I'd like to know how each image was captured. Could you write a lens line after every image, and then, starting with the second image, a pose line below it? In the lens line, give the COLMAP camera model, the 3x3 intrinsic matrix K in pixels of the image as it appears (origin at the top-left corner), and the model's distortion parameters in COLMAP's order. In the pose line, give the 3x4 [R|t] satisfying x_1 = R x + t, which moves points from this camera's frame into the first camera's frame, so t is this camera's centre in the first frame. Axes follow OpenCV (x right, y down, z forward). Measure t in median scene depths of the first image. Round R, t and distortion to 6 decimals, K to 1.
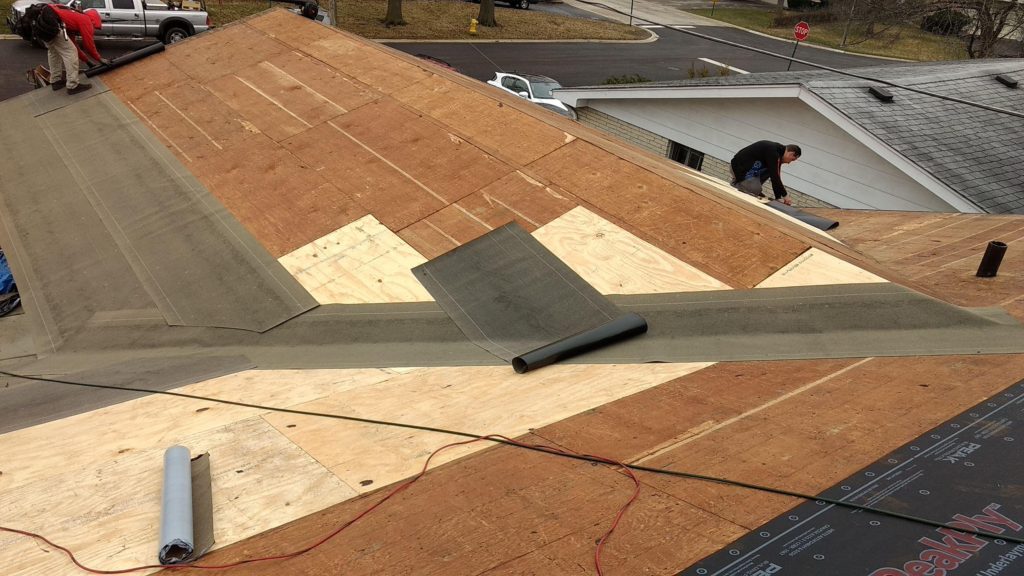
lens RADIAL K [[805.8, 0, 512.0], [0, 805.8, 288.0], [0, 0, 1]] dist [0.011350, 0.008436]
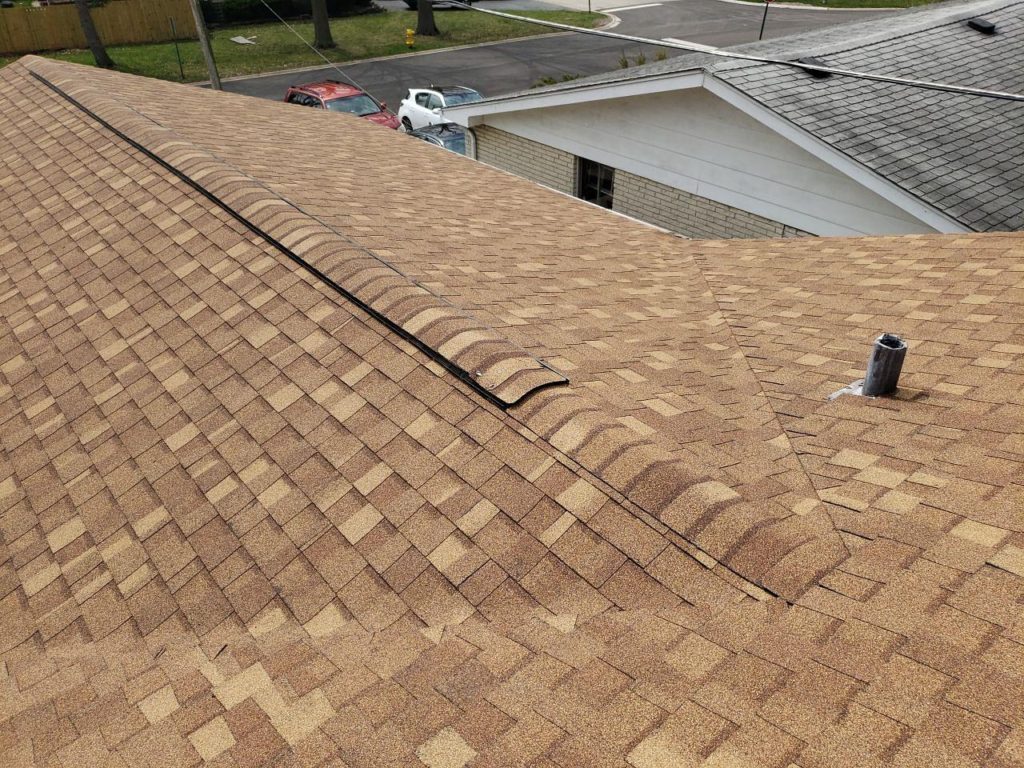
lens RADIAL K [[800.2, 0, 512.0], [0, 800.2, 384.0], [0, 0, 1]] dist [0.003298, -0.009453]
pose [[0.991405, -0.124969, -0.038716, 0.159072], [0.128382, 0.986252, 0.104042, -0.055618], [0.025182, -0.108118, 0.993819, 0.191883]]
